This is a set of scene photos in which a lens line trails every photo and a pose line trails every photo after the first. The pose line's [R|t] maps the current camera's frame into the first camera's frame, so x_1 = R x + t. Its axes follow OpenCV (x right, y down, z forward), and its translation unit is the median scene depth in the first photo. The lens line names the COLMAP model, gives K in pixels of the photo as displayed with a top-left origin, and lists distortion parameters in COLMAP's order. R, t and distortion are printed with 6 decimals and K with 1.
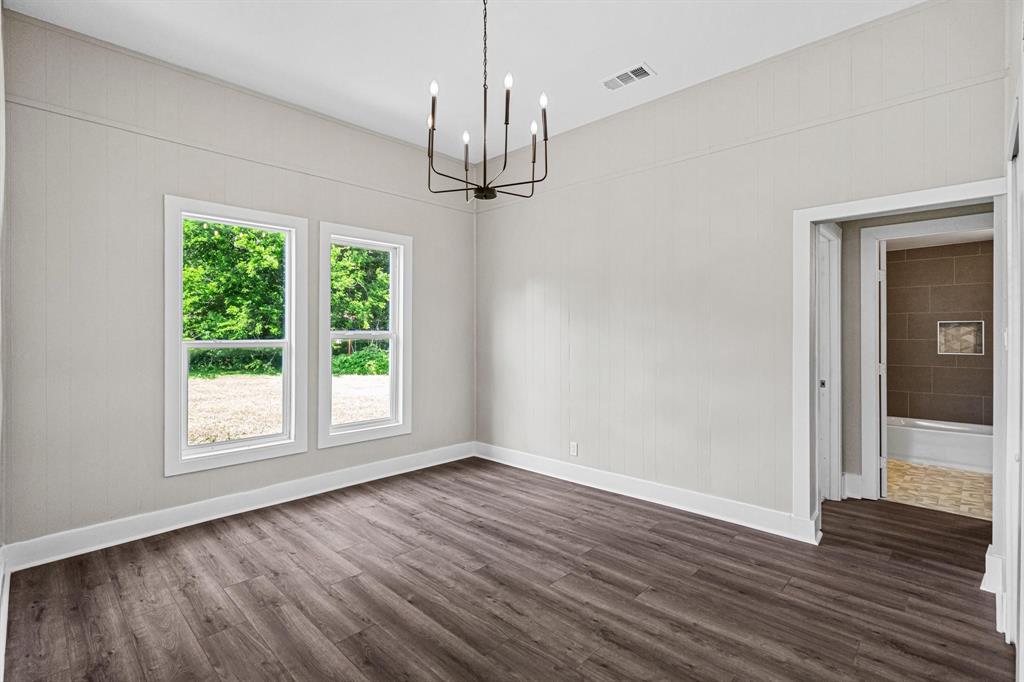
lens RADIAL K [[468.0, 0, 508.6], [0, 468.0, 336.4], [0, 0, 1]] dist [0.000935, 0.000804]
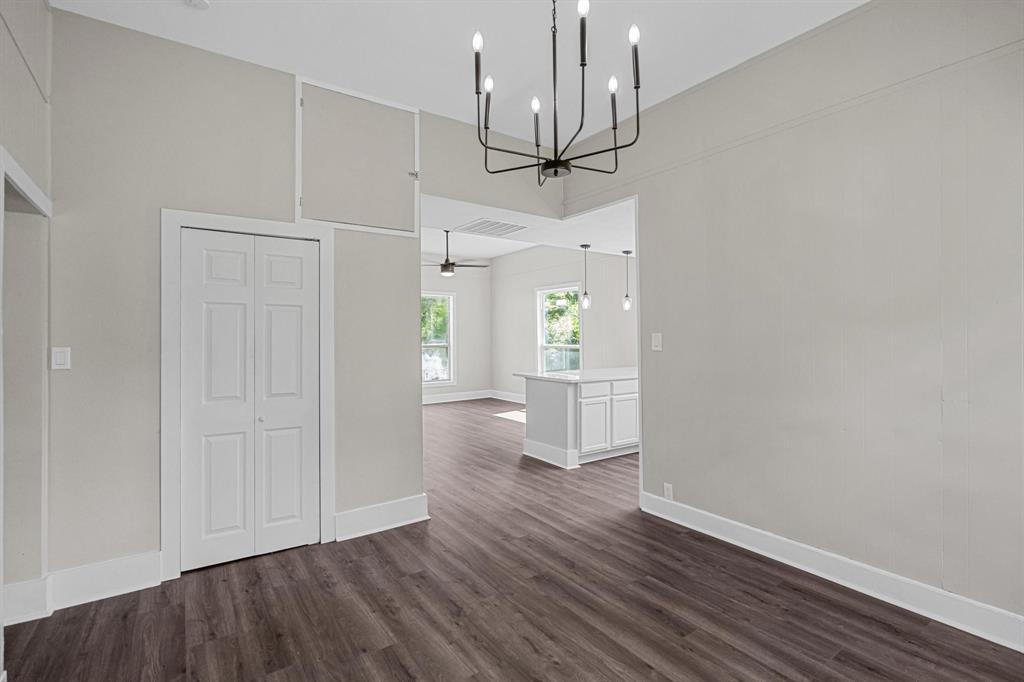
lens RADIAL K [[468.0, 0, 513.9], [0, 468.0, 336.5], [0, 0, 1]] dist [0.000935, 0.000804]
pose [[-0.981676, 0.008249, 0.190377, -0.140382], [0.008963, 0.999956, 0.002887, -0.037334], [-0.190345, 0.004541, -0.981707, 1.960665]]
